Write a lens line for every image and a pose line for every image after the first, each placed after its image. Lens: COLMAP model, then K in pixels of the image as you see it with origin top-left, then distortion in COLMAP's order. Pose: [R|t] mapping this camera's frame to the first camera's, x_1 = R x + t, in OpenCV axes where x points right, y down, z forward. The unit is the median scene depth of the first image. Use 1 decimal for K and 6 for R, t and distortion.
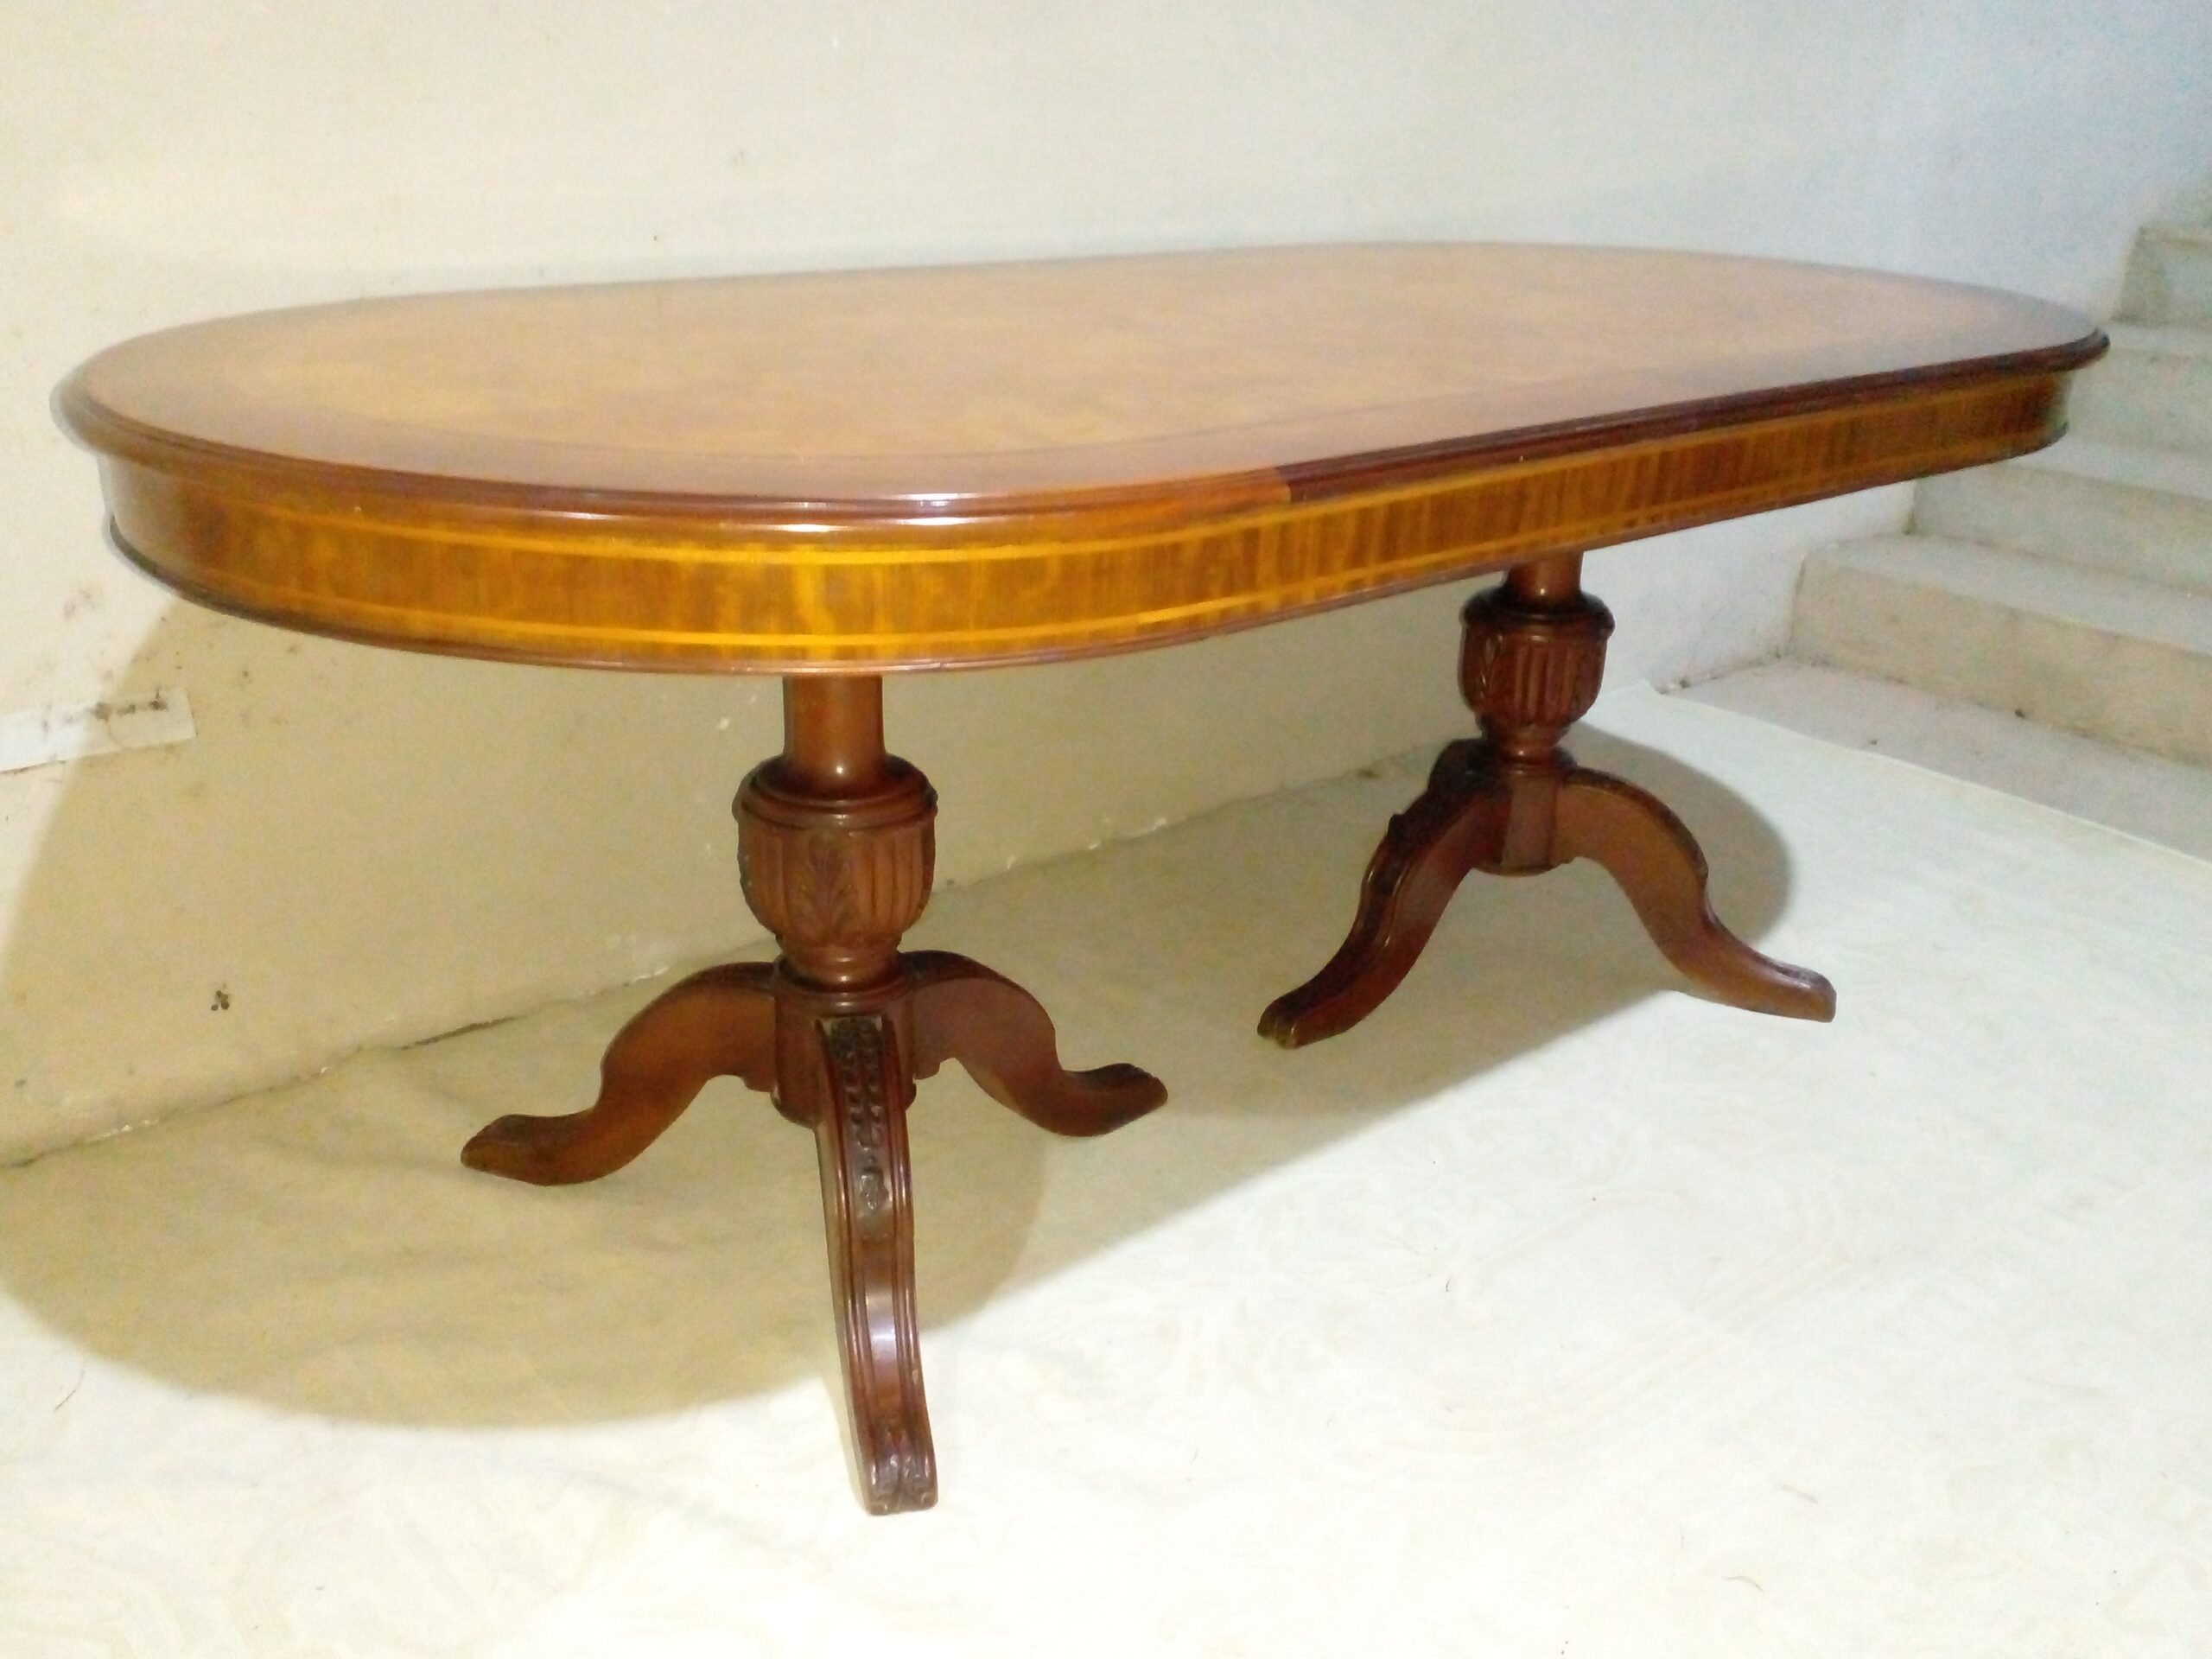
lens RADIAL K [[1856.2, 0, 1096.5], [0, 1856.2, 833.8], [0, 0, 1]] dist [0.051361, -0.069066]
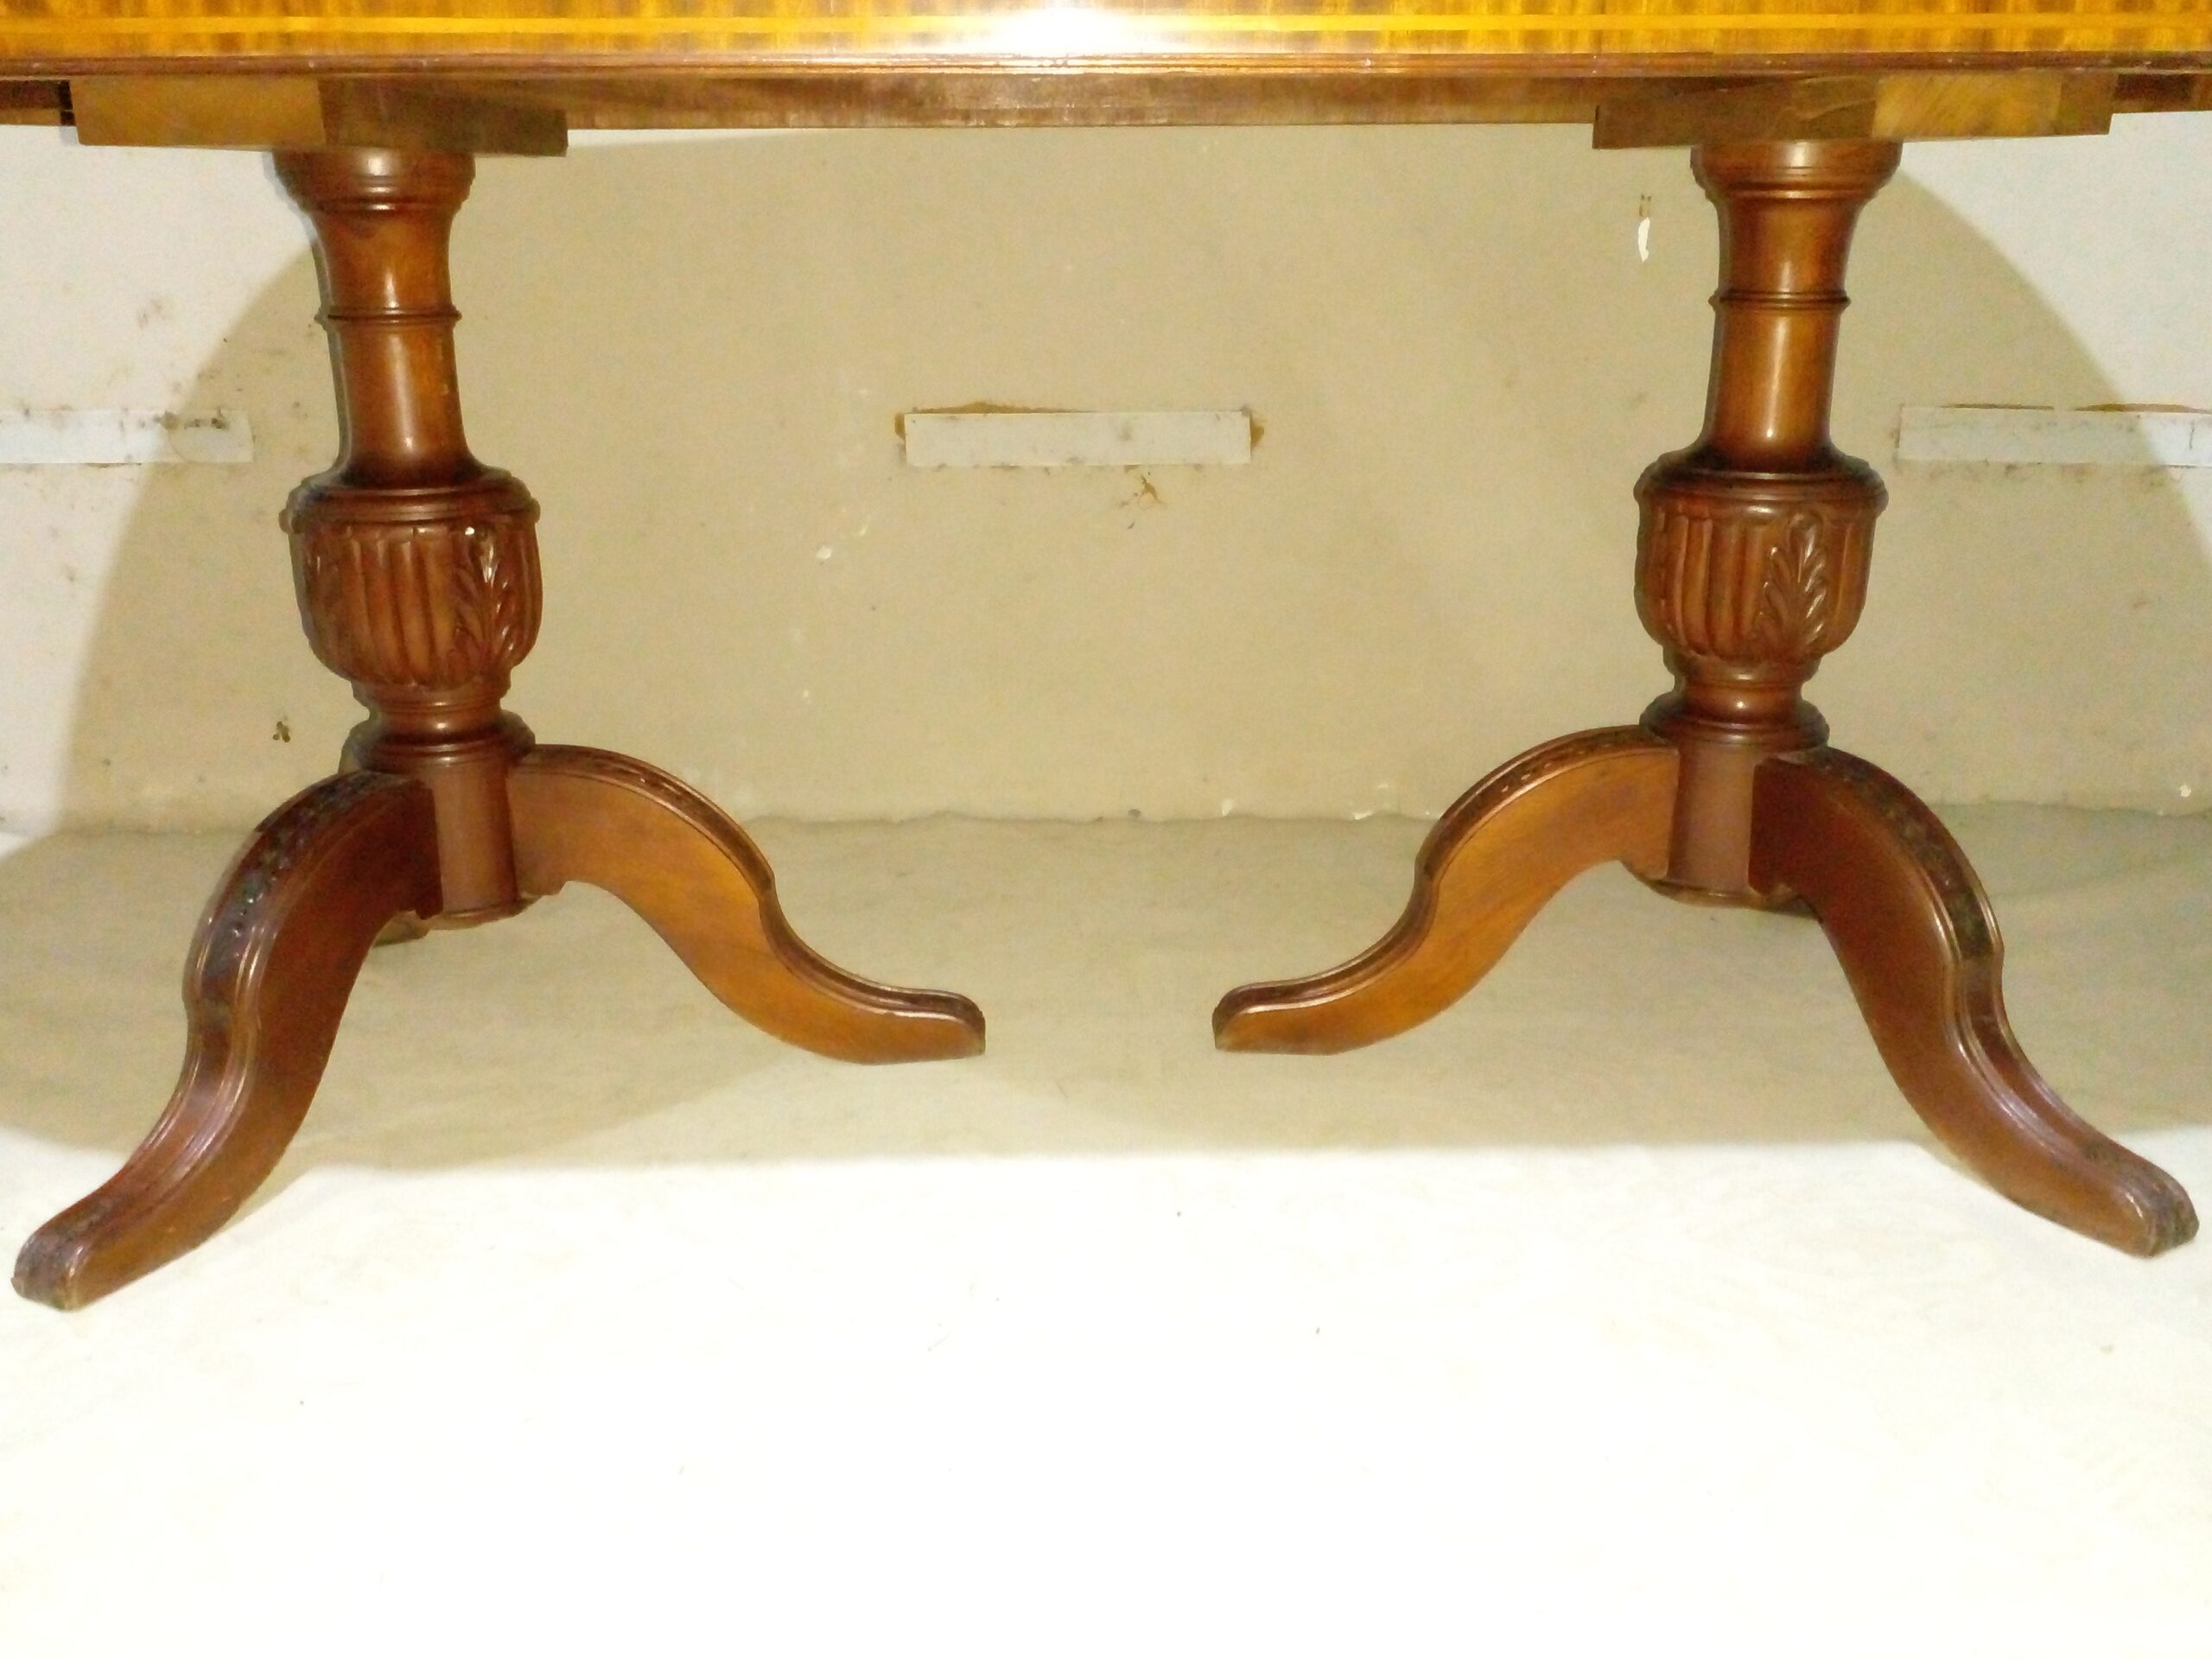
lens RADIAL K [[1856.2, 0, 1093.0], [0, 1856.2, 891.9], [0, 0, 1]] dist [0.051361, -0.069066]
pose [[0.782799, 0.180795, -0.595431, 0.558957], [-0.206374, 0.978136, 0.025683, 0.060382], [0.587056, 0.102776, 0.802996, 0.470561]]
